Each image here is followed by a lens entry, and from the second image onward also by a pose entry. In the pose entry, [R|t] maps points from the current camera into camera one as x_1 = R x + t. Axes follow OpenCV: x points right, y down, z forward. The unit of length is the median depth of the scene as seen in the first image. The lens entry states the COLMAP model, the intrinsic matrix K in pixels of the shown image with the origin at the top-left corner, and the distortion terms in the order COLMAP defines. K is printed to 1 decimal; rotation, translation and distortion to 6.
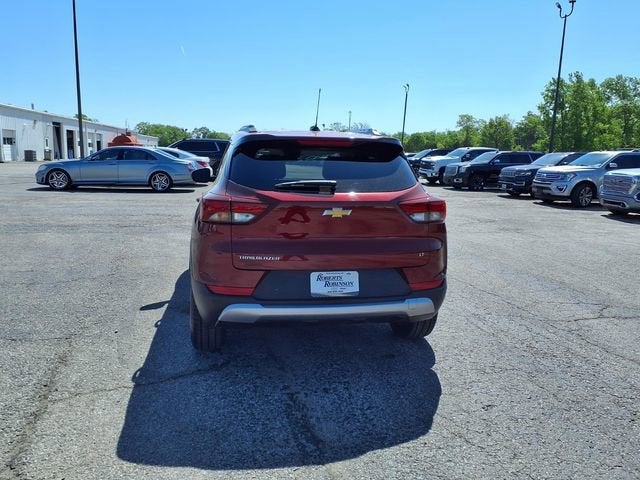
lens RADIAL K [[511.0, 0, 331.2], [0, 511.0, 239.7], [0, 0, 1]] dist [0.045924, -0.060038]
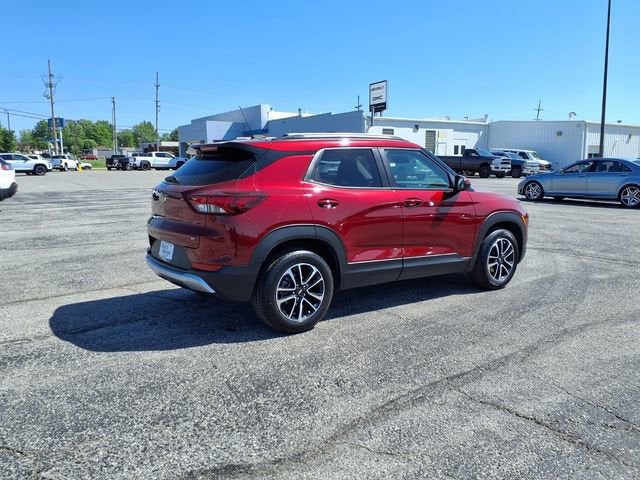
lens RADIAL K [[507.5, 0, 318.8], [0, 507.5, 239.9], [0, 0, 1]] dist [0.055347, -0.074672]
pose [[0.424341, 0.112038, -0.898545, 1.226390], [-0.137793, 0.988749, 0.058212, -0.071400], [0.894957, 0.099112, 0.435004, 0.656259]]
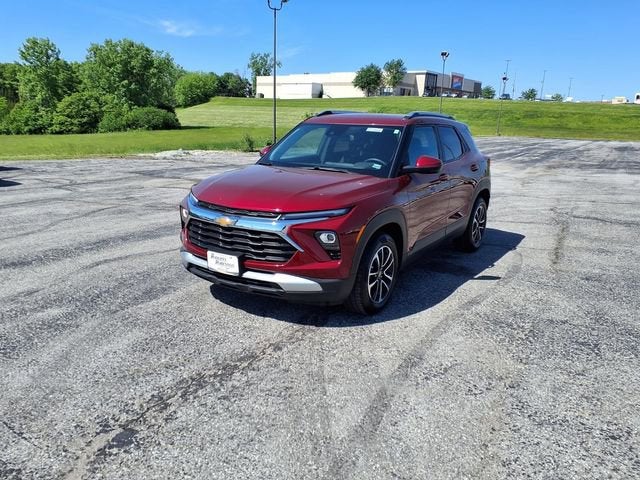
lens RADIAL K [[508.8, 0, 319.2], [0, 508.8, 236.4], [0, 0, 1]] dist [0.045704, -0.057237]
pose [[-0.693747, -0.198273, 0.692389, -1.049275], [0.071488, 0.937655, 0.340136, -0.442746], [-0.716662, 0.285466, -0.636321, 2.411007]]
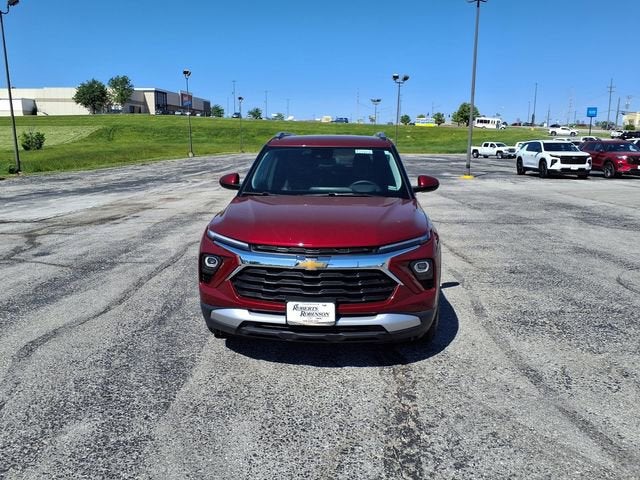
lens RADIAL K [[509.7, 0, 315.8], [0, 509.7, 240.7], [0, 0, 1]] dist [0.046123, -0.058072]
pose [[-0.953661, -0.080061, 0.290038, -0.484786], [0.024353, 0.940249, 0.339614, -0.469060], [-0.299897, 0.330940, -0.894729, 2.639830]]
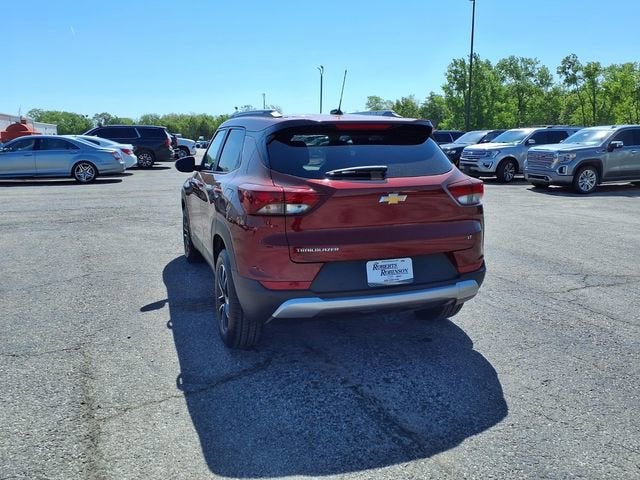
lens RADIAL K [[507.5, 0, 318.8], [0, 507.5, 239.9], [0, 0, 1]] dist [0.055347, -0.074672]
pose [[0.988995, -0.054273, 0.137633, -0.221895], [0.049570, 0.998071, 0.037375, -0.015123], [-0.139396, -0.030142, 0.989778, 0.050335]]
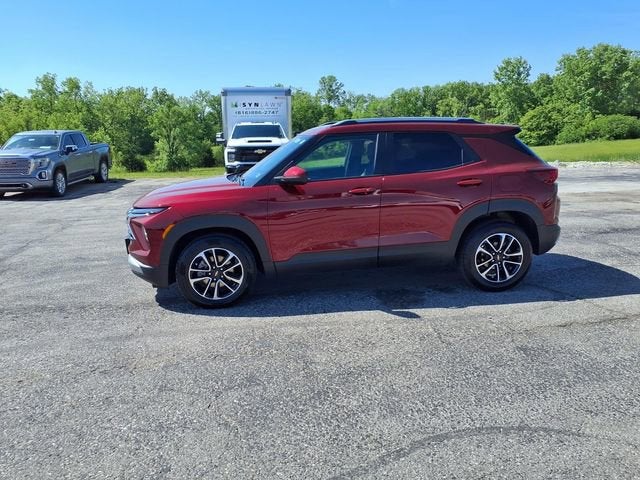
lens RADIAL K [[511.6, 0, 317.8], [0, 511.6, 241.5], [0, 0, 1]] dist [0.035760, -0.047032]
pose [[0.091905, -0.230267, 0.968778, -1.520406], [0.184740, 0.959948, 0.210643, -0.270144], [-0.978481, 0.159613, 0.130764, 1.259047]]
